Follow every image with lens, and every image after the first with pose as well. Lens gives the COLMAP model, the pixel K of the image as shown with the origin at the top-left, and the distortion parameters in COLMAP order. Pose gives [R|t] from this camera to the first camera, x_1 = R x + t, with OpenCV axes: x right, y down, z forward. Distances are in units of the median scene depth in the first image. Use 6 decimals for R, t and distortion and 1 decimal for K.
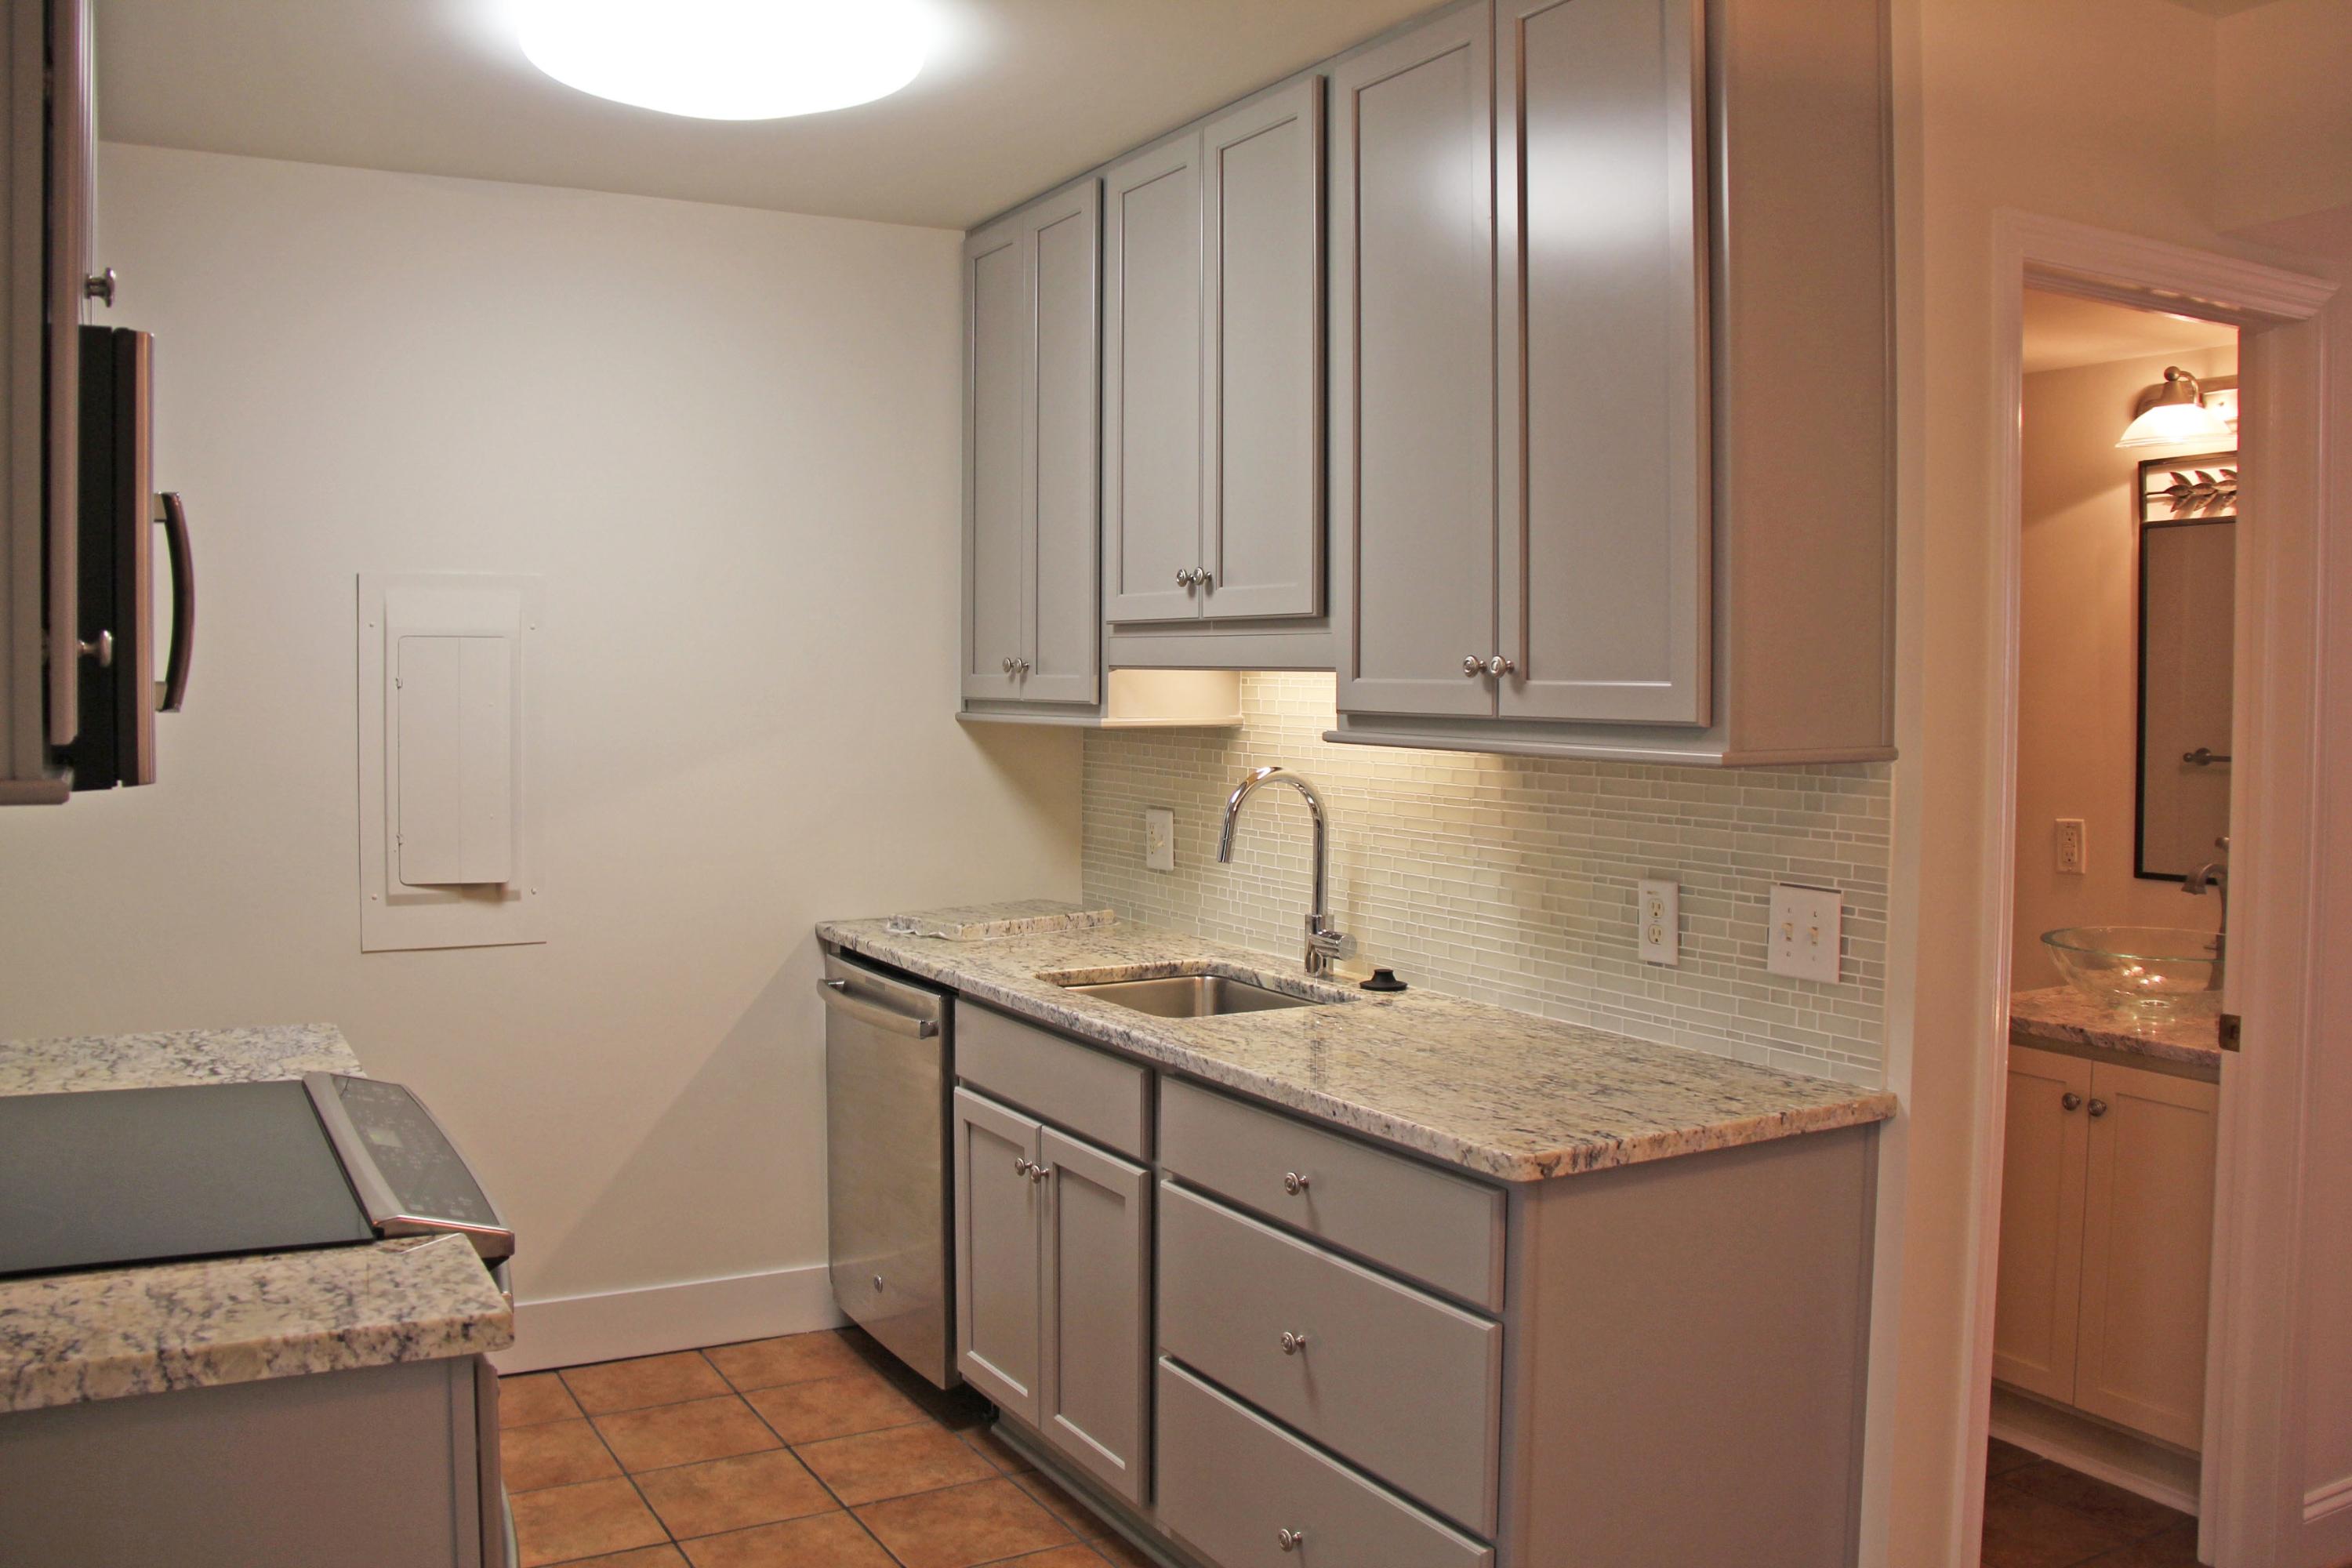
lens RADIAL K [[1919.4, 0, 1176.0], [0, 1919.4, 784.0], [0, 0, 1]] dist [-0.181875, 0.131557]
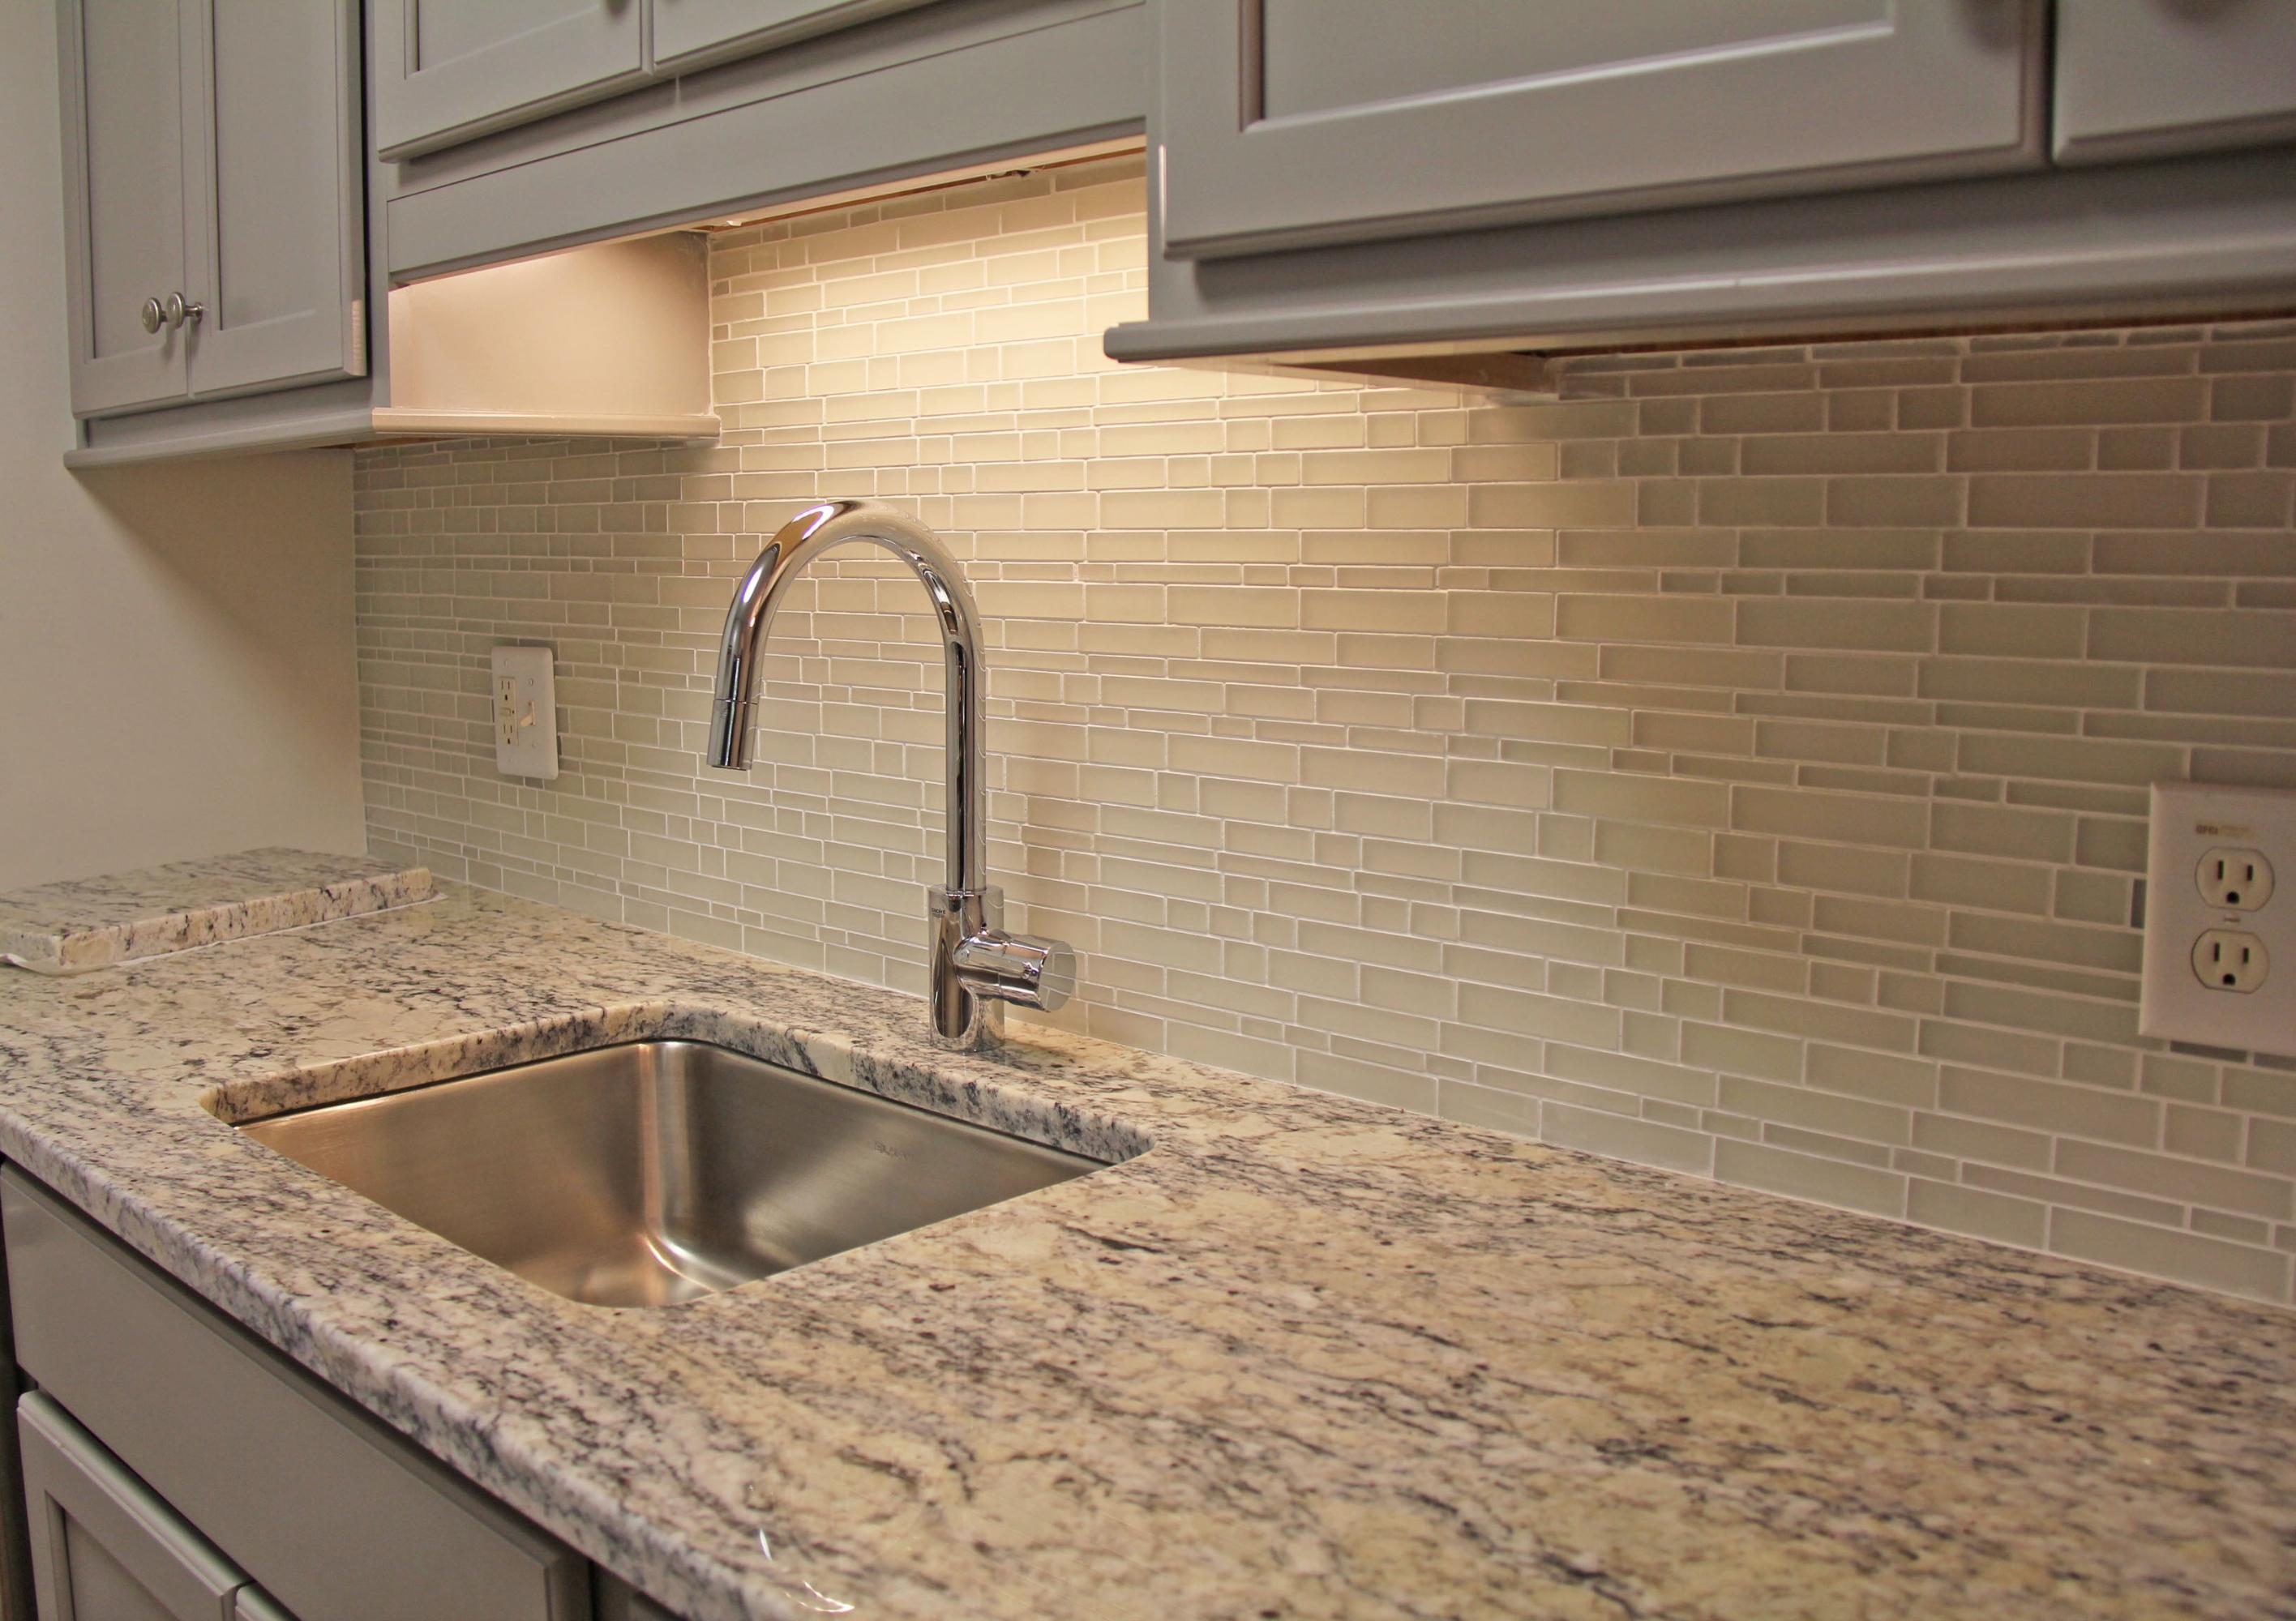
lens RADIAL K [[2168.7, 0, 1148.0], [0, 2168.7, 810.5], [0, 0, 1]] dist [-0.208710, 0.127824]
pose [[0.958619, -0.044782, 0.281147, -0.011918], [0.022704, 0.996431, 0.081299, 0.017390], [-0.283785, -0.071552, 0.956215, 0.565252]]
